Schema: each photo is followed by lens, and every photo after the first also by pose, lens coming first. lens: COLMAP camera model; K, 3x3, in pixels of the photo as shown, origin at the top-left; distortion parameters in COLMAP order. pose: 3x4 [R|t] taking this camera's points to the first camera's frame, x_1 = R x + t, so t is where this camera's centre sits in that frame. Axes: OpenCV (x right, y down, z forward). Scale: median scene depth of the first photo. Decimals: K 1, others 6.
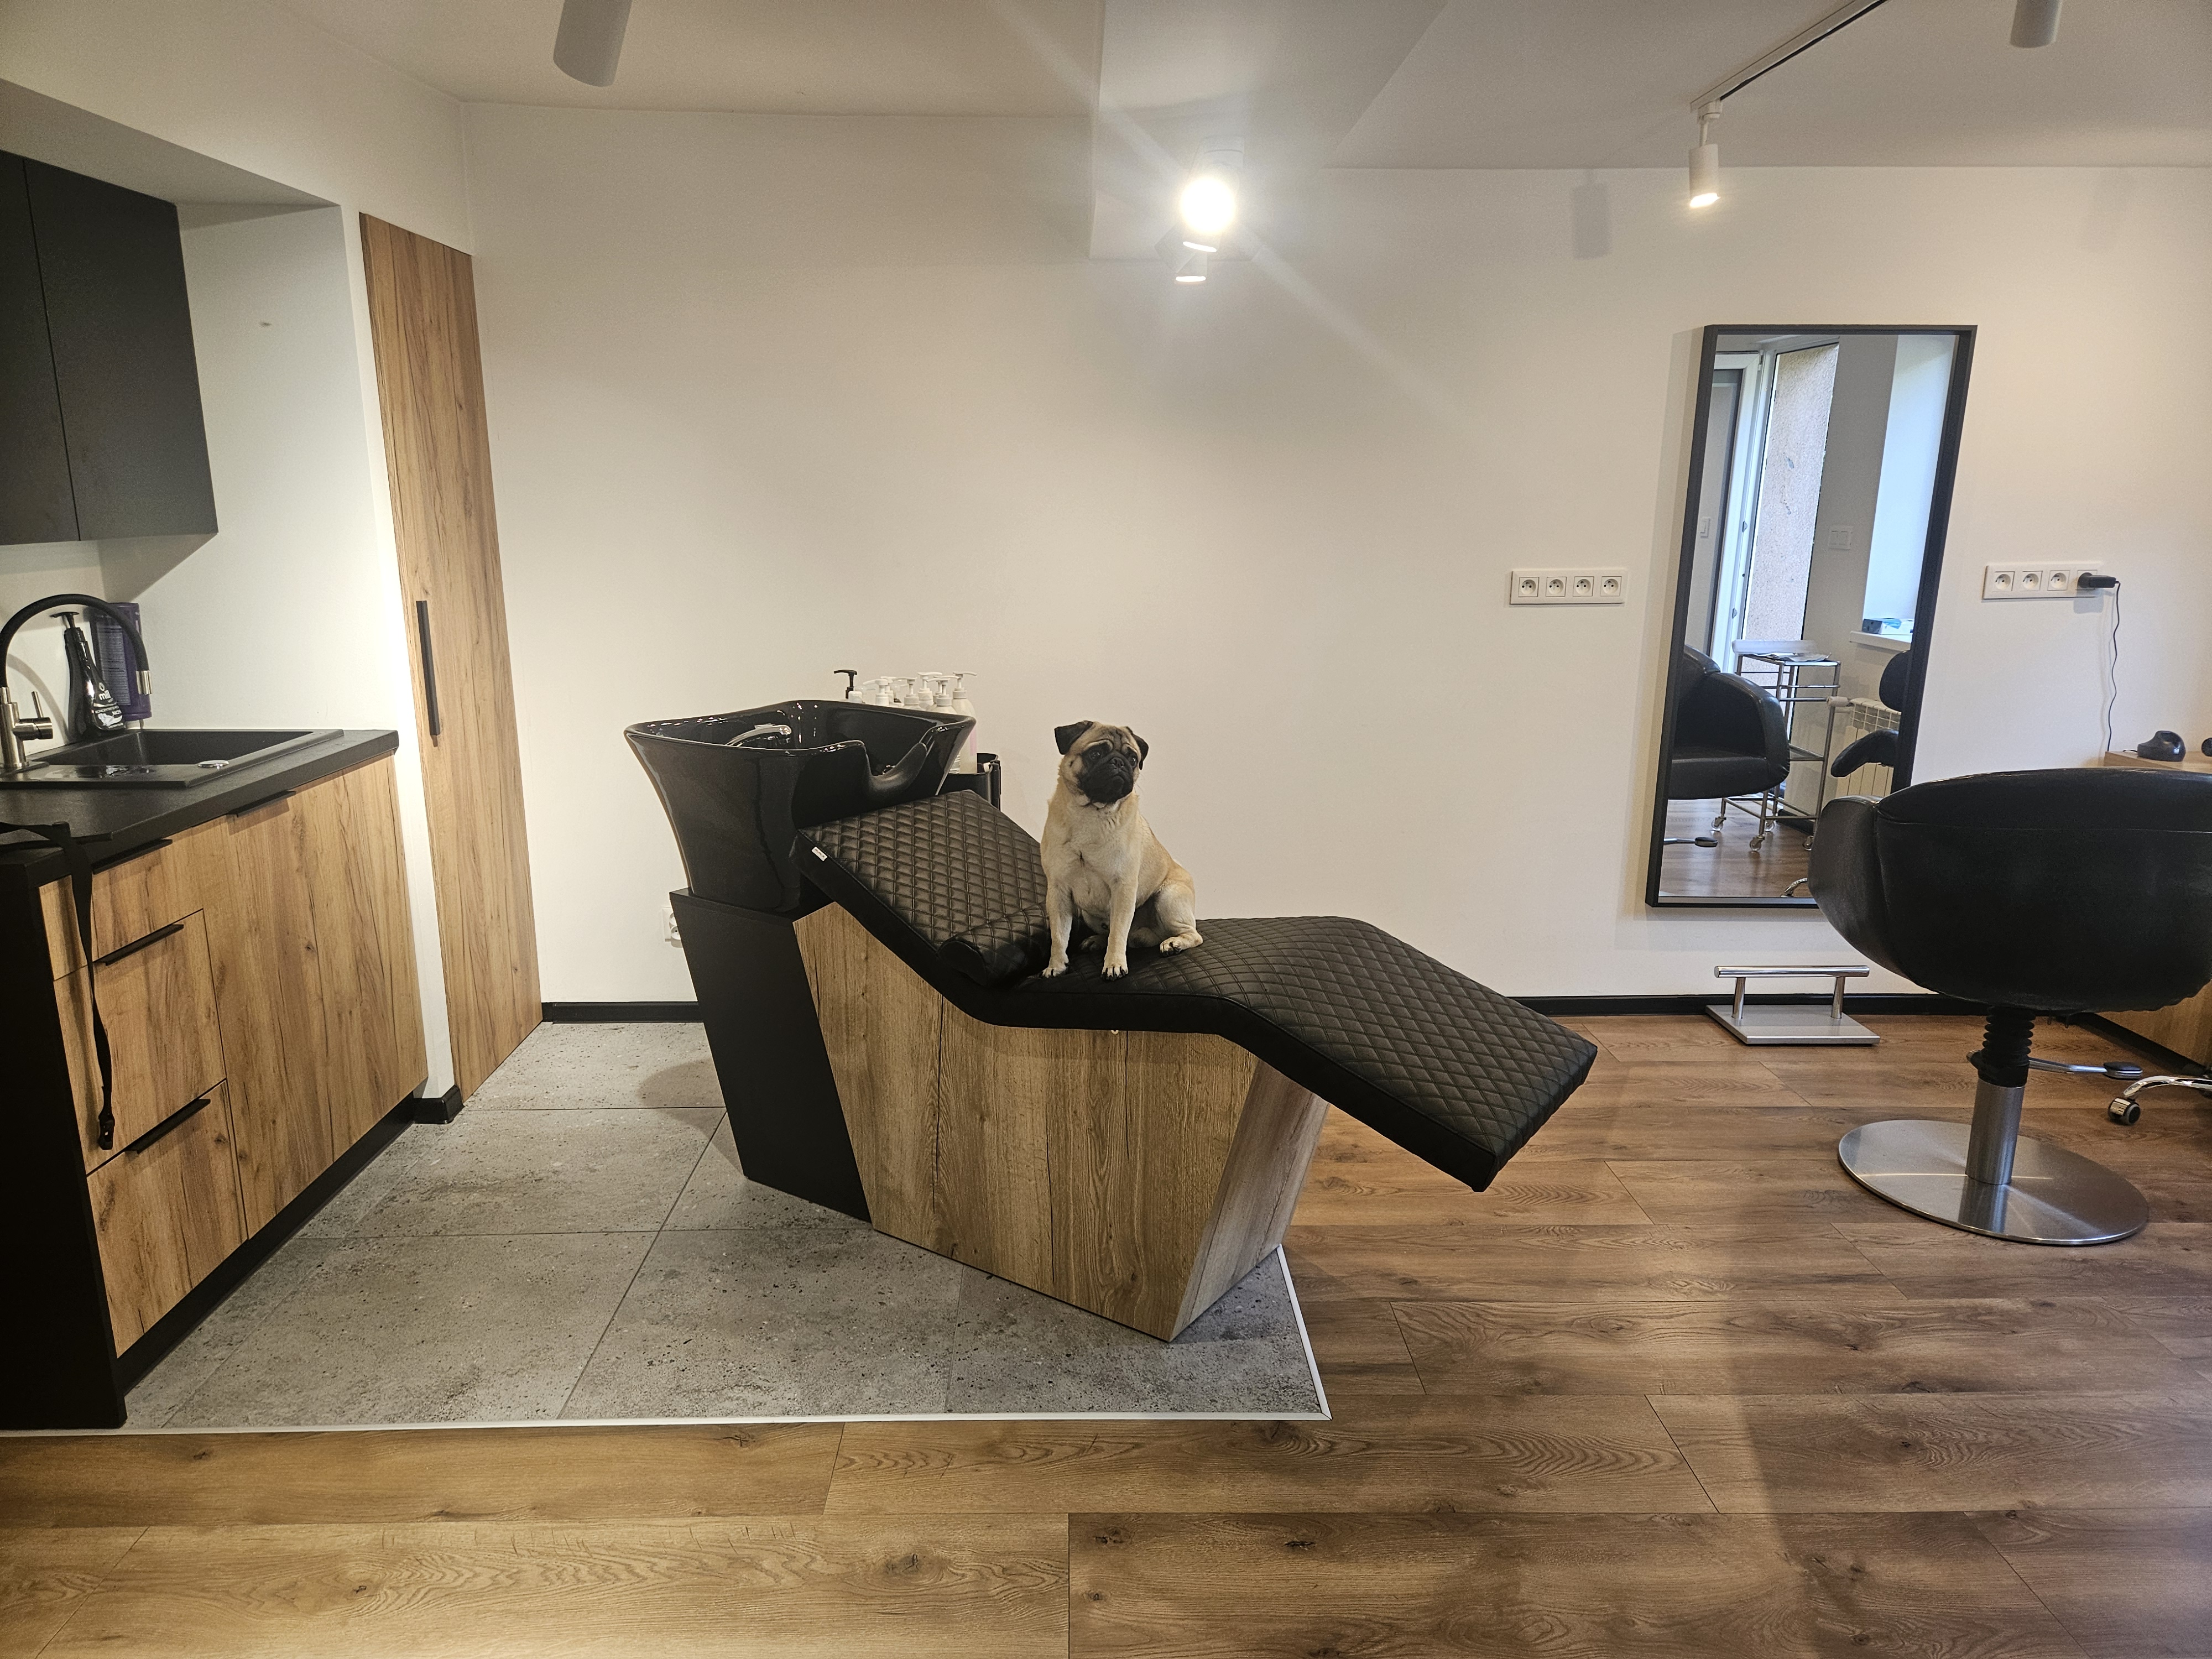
lens RADIAL K [[1465.6, 0, 1107.2], [0, 1465.6, 828.5], [0, 0, 1]] dist [0.067758, -0.052960]
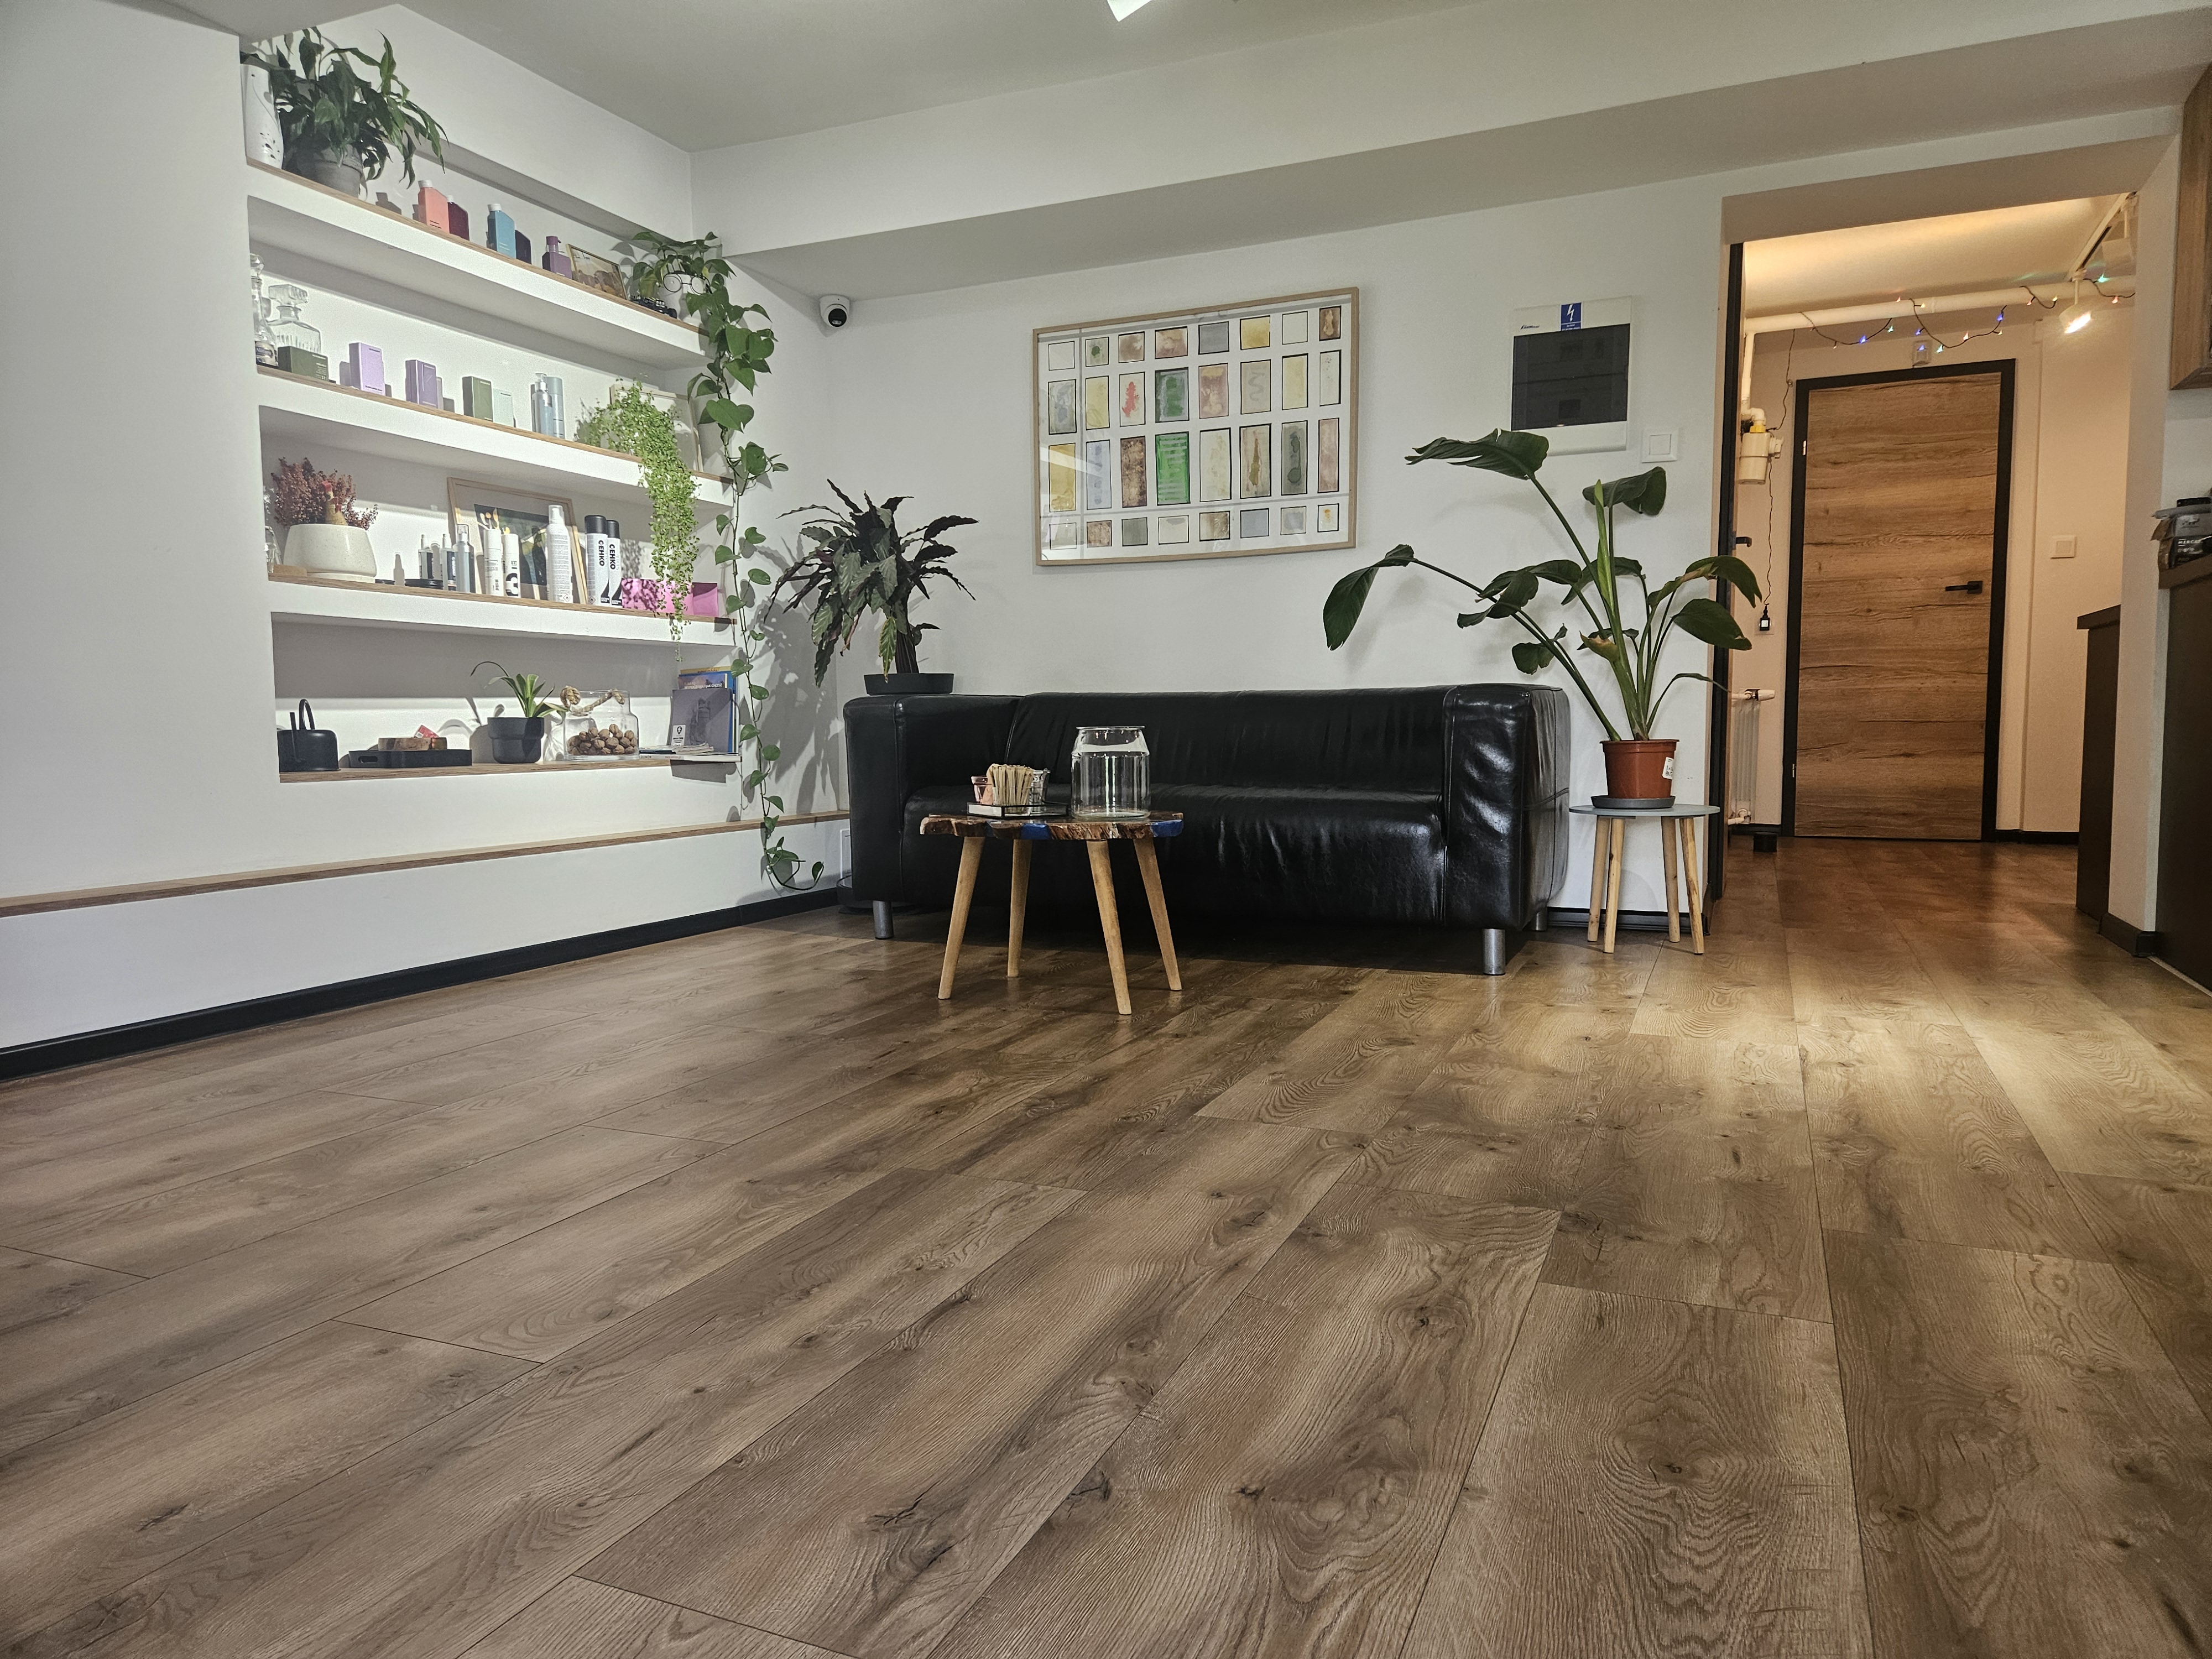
lens RADIAL K [[1465.6, 0, 1093.2], [0, 1465.6, 831.9], [0, 0, 1]] dist [0.067758, -0.052960]
pose [[-0.426654, 0.070461, -0.901666, 0.773902], [-0.190998, 0.967456, 0.165979, 0.185840], [0.884017, 0.243032, -0.399311, 0.494774]]
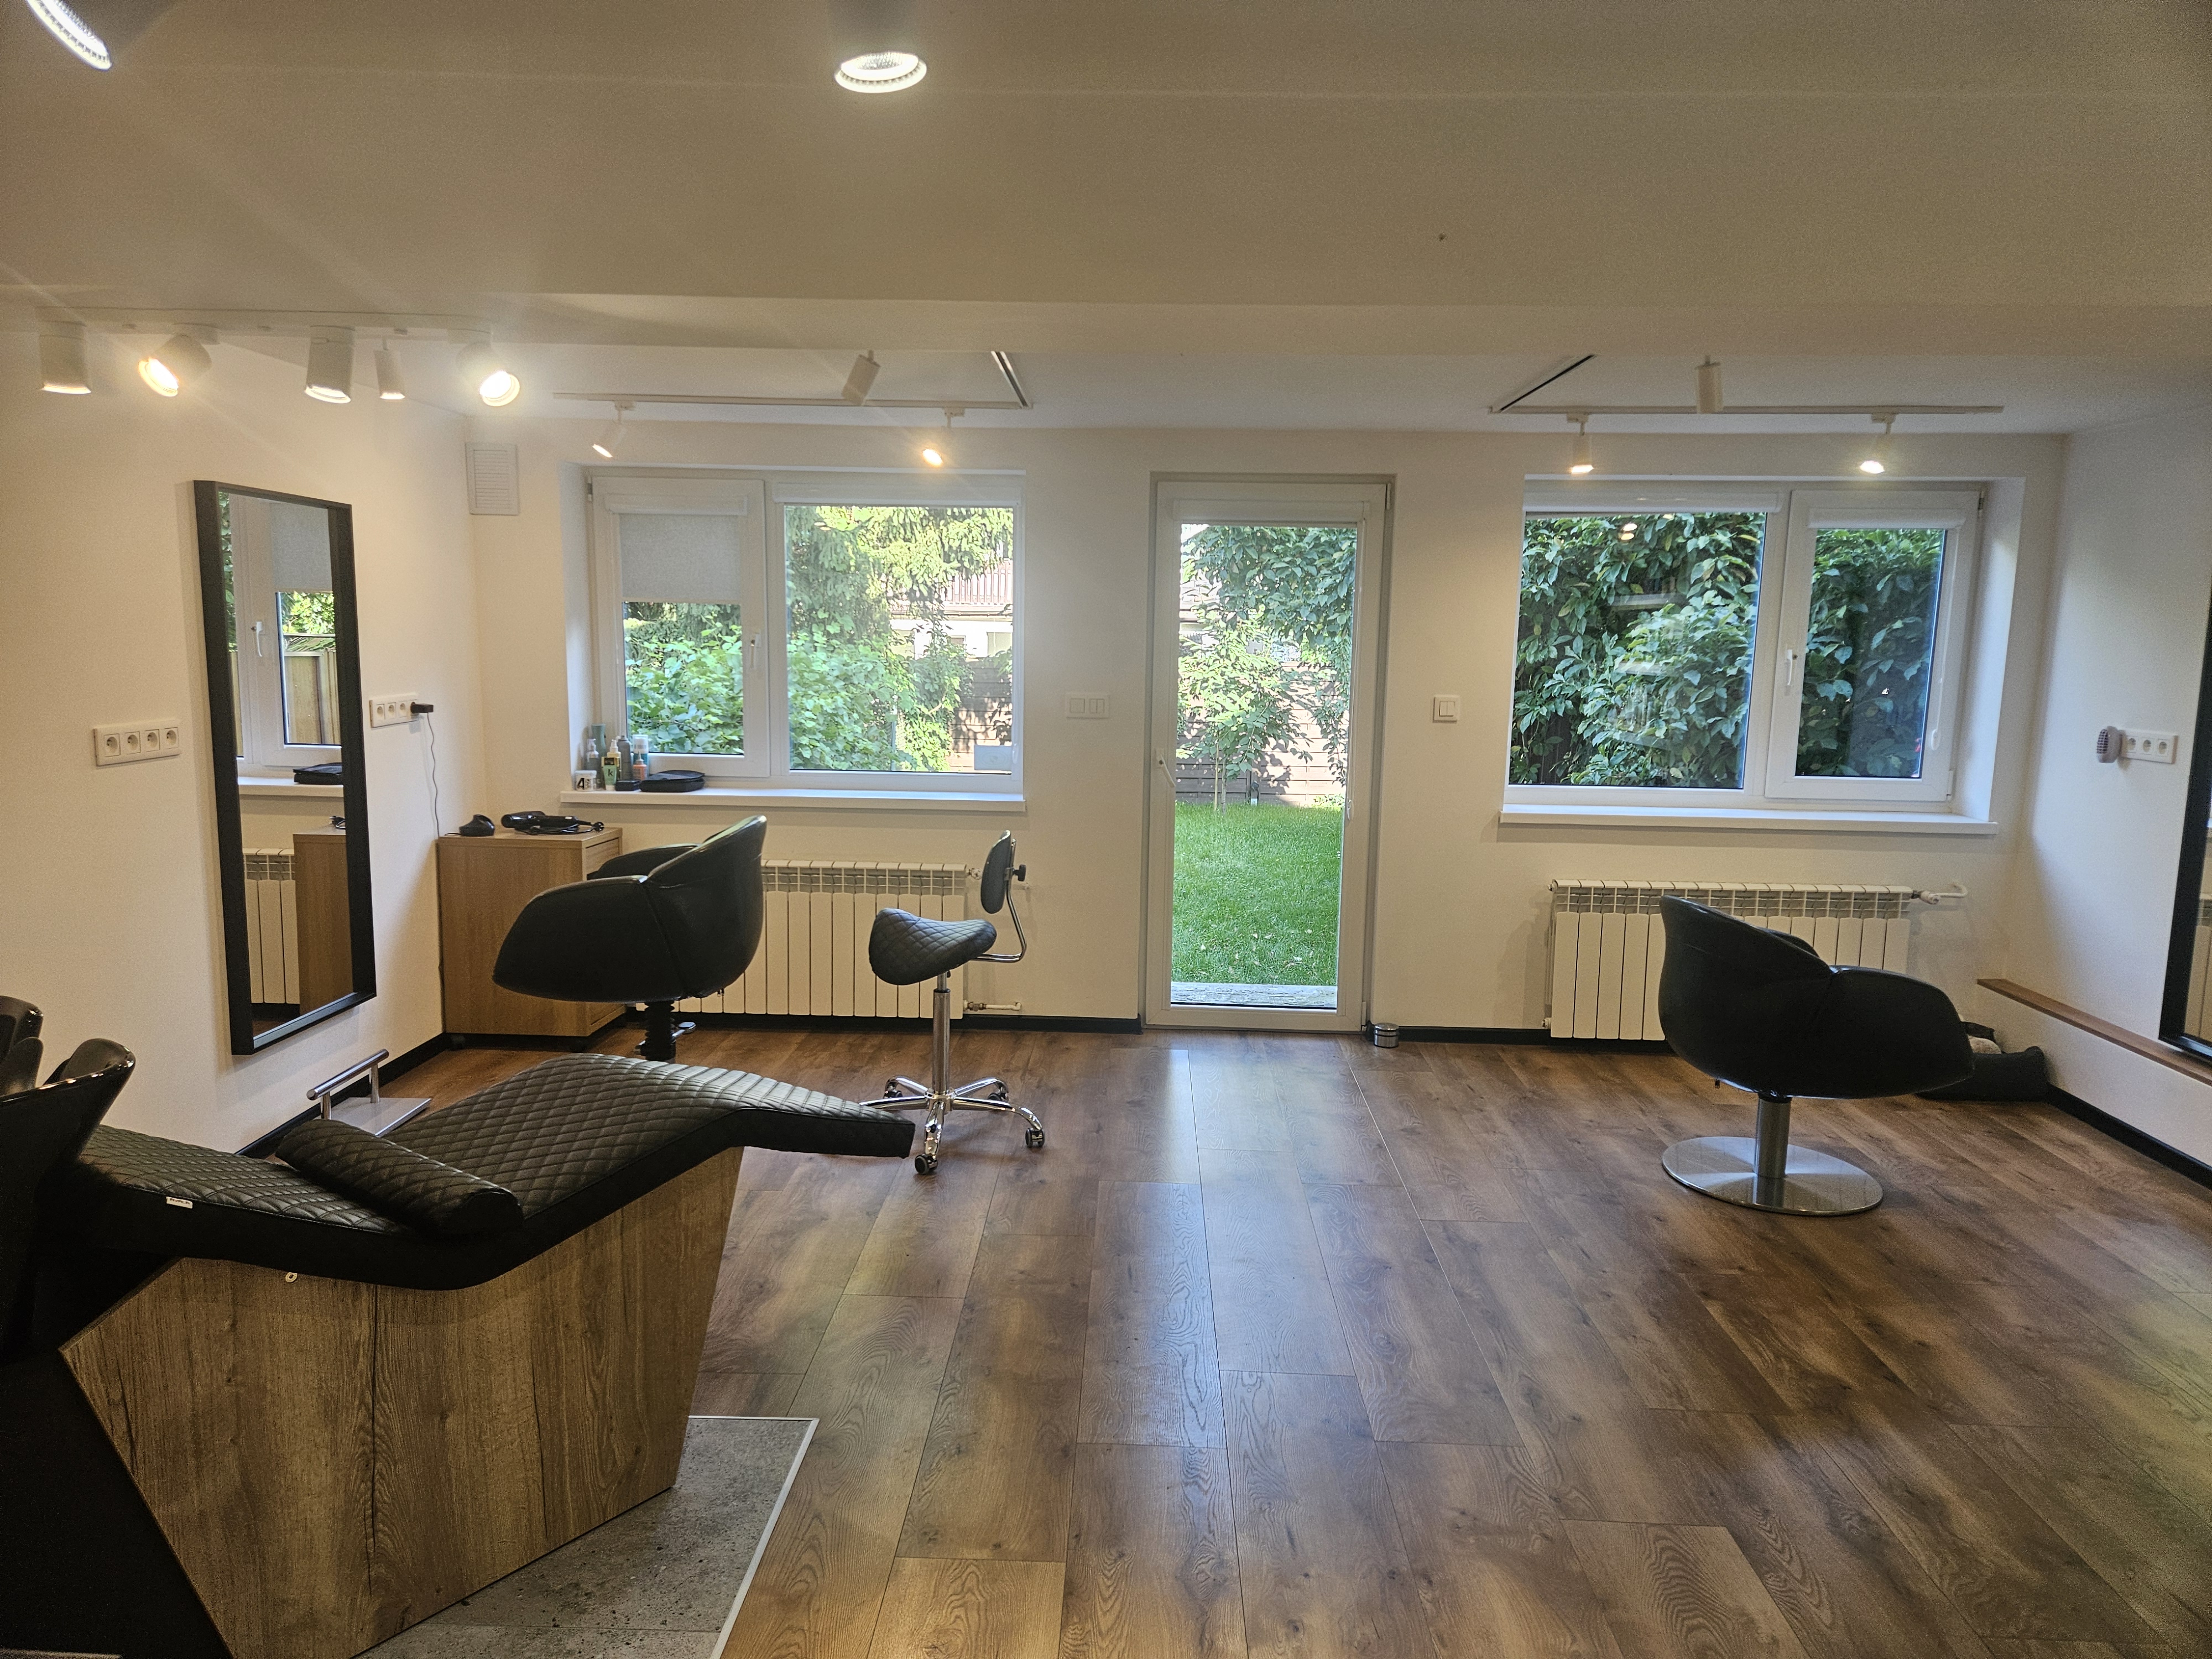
lens RADIAL K [[1465.6, 0, 1085.6], [0, 1465.6, 837.8], [0, 0, 1]] dist [0.067758, -0.052960]
pose [[0.063285, -0.144680, 0.987453, -0.792376], [0.204842, 0.970253, 0.129032, -0.143772], [-0.976747, 0.194106, 0.091039, 0.479211]]
